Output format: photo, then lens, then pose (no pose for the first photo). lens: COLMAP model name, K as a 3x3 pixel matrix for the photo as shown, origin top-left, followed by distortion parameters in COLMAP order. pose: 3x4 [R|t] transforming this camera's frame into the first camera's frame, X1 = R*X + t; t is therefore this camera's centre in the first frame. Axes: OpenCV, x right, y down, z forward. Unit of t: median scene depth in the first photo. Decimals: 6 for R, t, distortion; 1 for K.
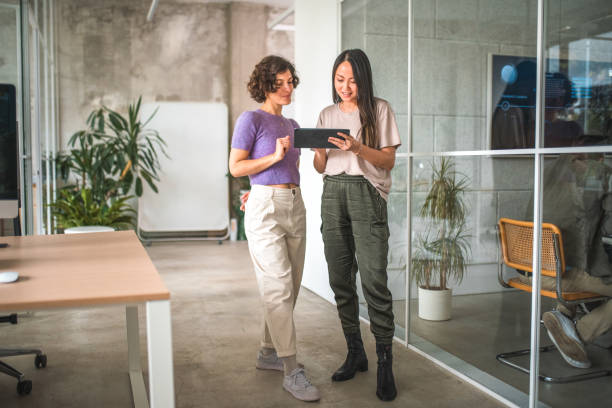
lens RADIAL K [[612.7, 0, 293.2], [0, 612.7, 203.7], [0, 0, 1]] dist [-0.062926, 0.124565]
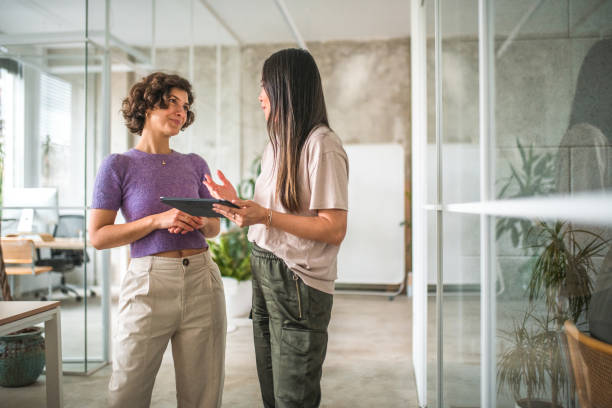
lens RADIAL K [[580.2, 0, 306.0], [0, 580.2, 204.0], [0, 0, 1]] dist [-0.051398, 0.091184]
pose [[0.895935, 0.000491, -0.444184, 0.143875], [-0.031438, 0.997562, -0.062310, -0.017783], [0.443070, 0.069790, 0.893766, 0.170905]]
